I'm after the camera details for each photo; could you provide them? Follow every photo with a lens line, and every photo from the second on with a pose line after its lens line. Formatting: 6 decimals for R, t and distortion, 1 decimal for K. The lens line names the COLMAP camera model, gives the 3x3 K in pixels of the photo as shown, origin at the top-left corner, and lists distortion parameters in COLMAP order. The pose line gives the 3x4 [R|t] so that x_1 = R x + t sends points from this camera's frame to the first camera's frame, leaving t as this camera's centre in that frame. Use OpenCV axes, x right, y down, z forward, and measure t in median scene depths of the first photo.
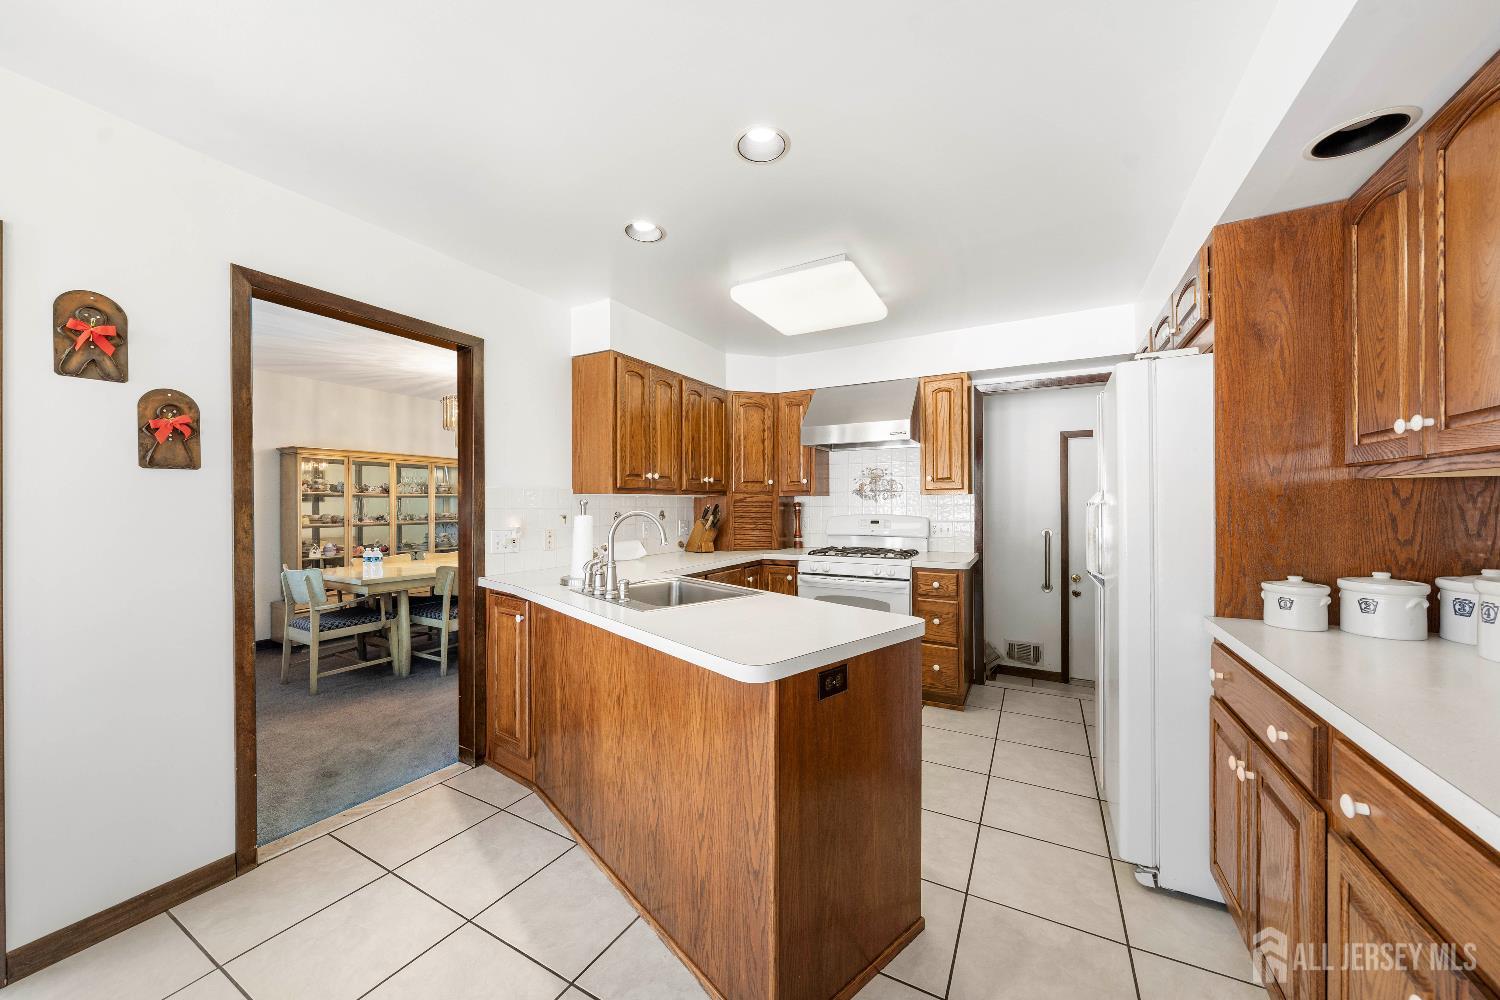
lens RADIAL K [[532.0, 0, 744.8], [0, 532.0, 506.0], [0, 0, 1]] dist [-0.010138, 0.000055]
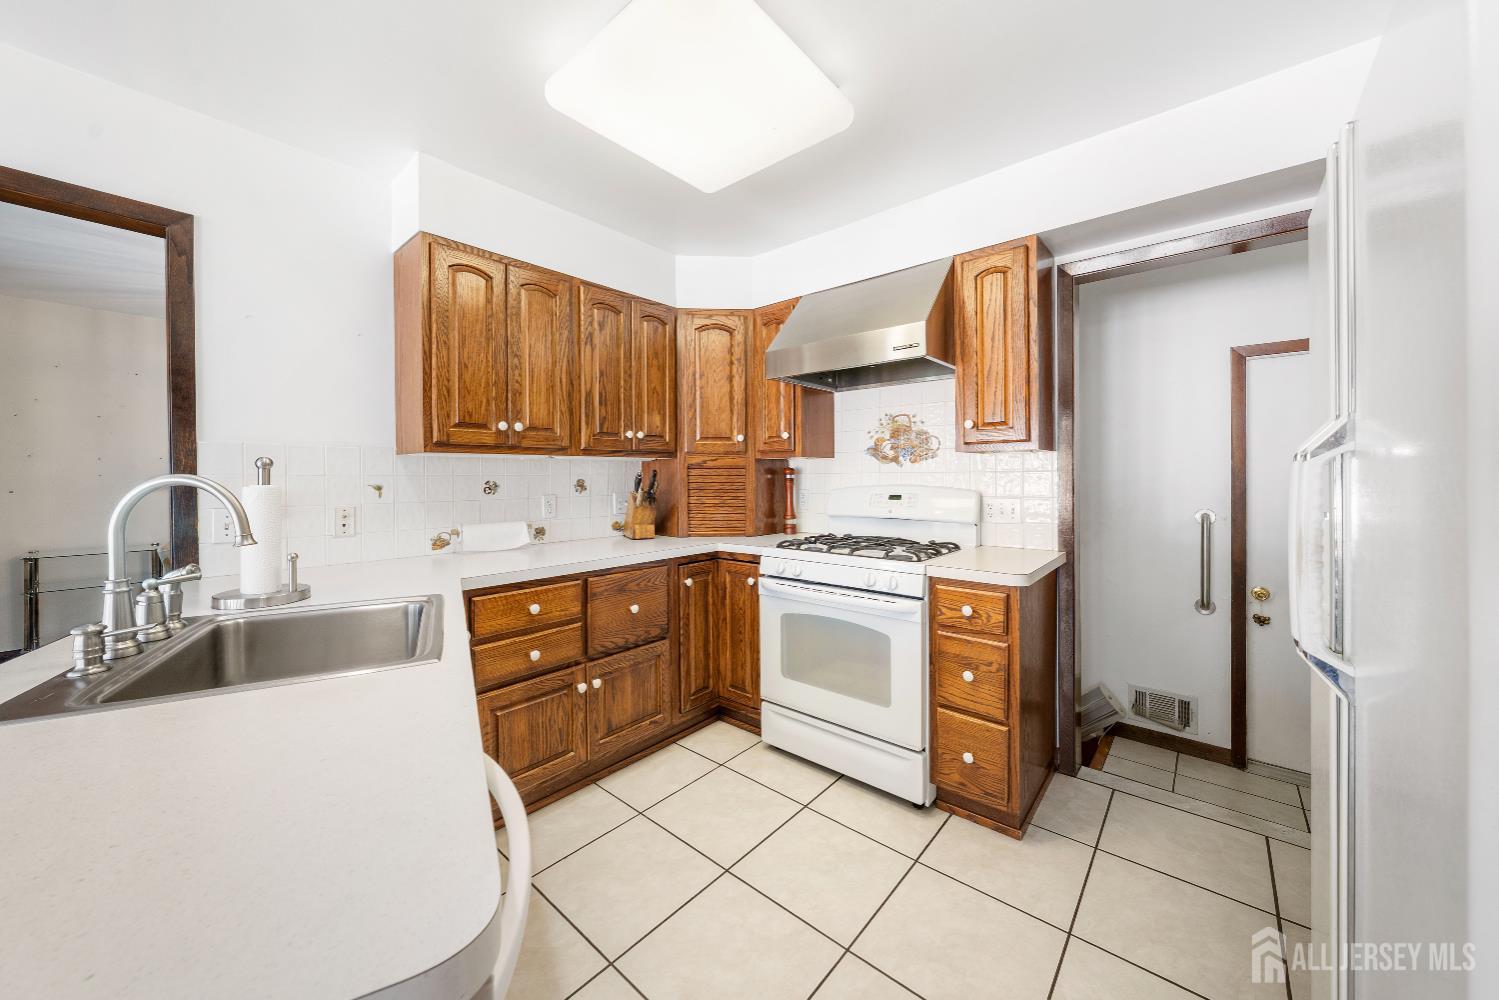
lens RADIAL K [[531.6, 0, 753.1], [0, 531.6, 481.4], [0, 0, 1]] dist [-0.010138, 0.000055]
pose [[0.978087, 0.000051, -0.208197, 0.215991], [0.001318, 0.999978, 0.006439, 0.006829], [0.208193, -0.006572, 0.978066, 0.344344]]
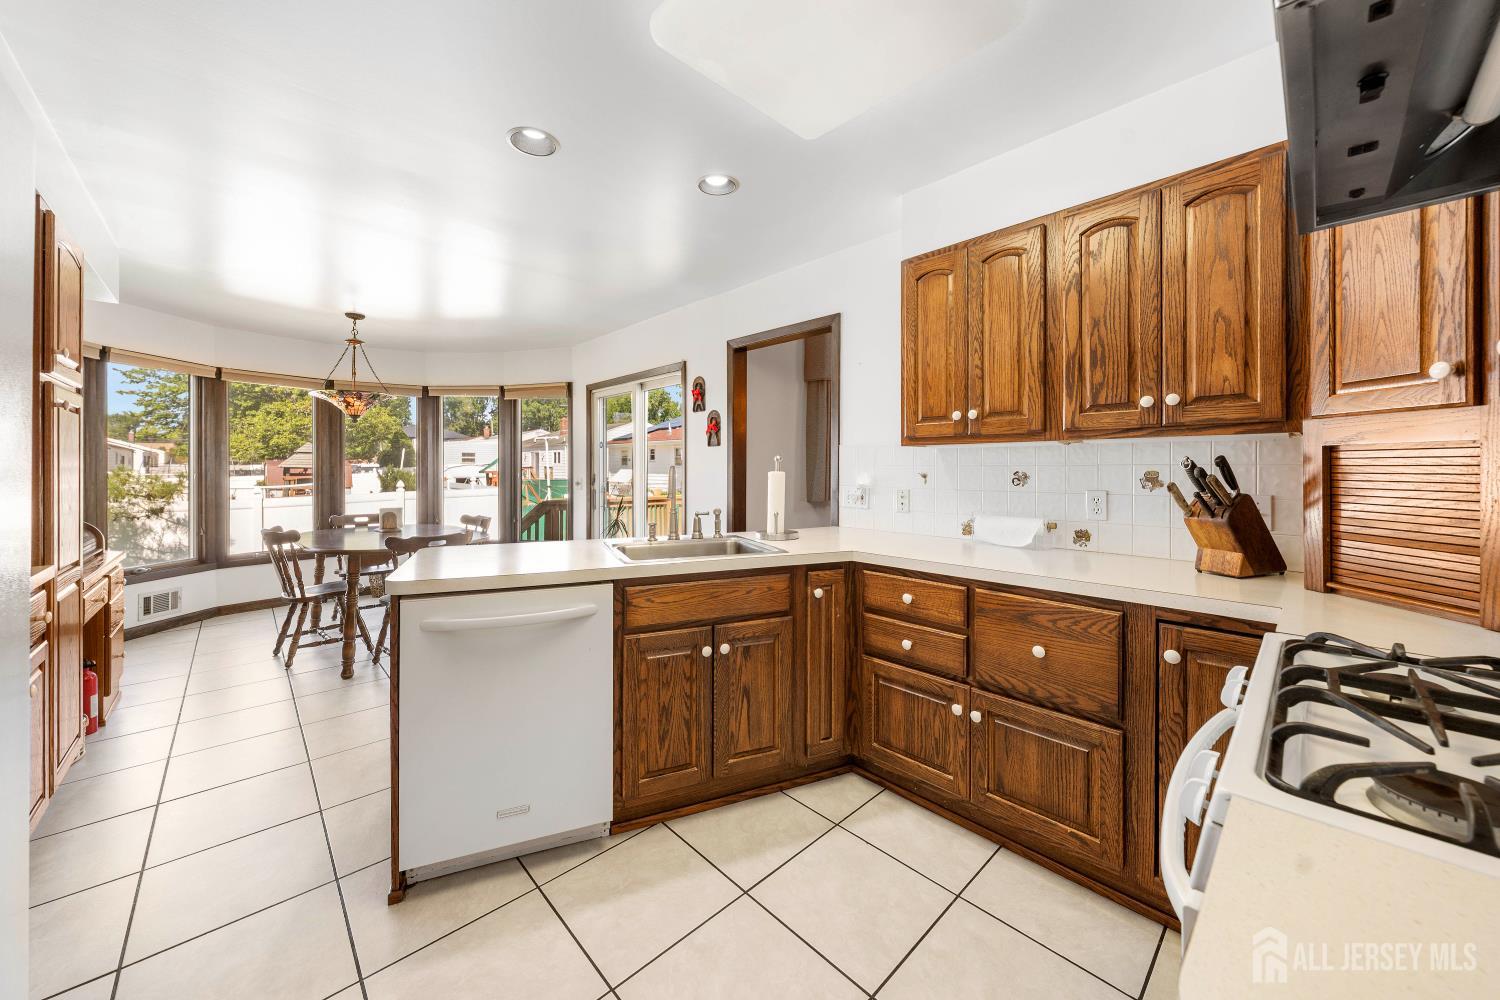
lens RADIAL K [[532.0, 0, 708.3], [0, 532.0, 461.4], [0, 0, 1]] dist [-0.010138, 0.000055]
pose [[-0.343739, -0.007153, -0.939038, 0.442472], [-0.000239, 0.999972, -0.007530, 0.003633], [0.939065, -0.002364, -0.343731, 0.768948]]
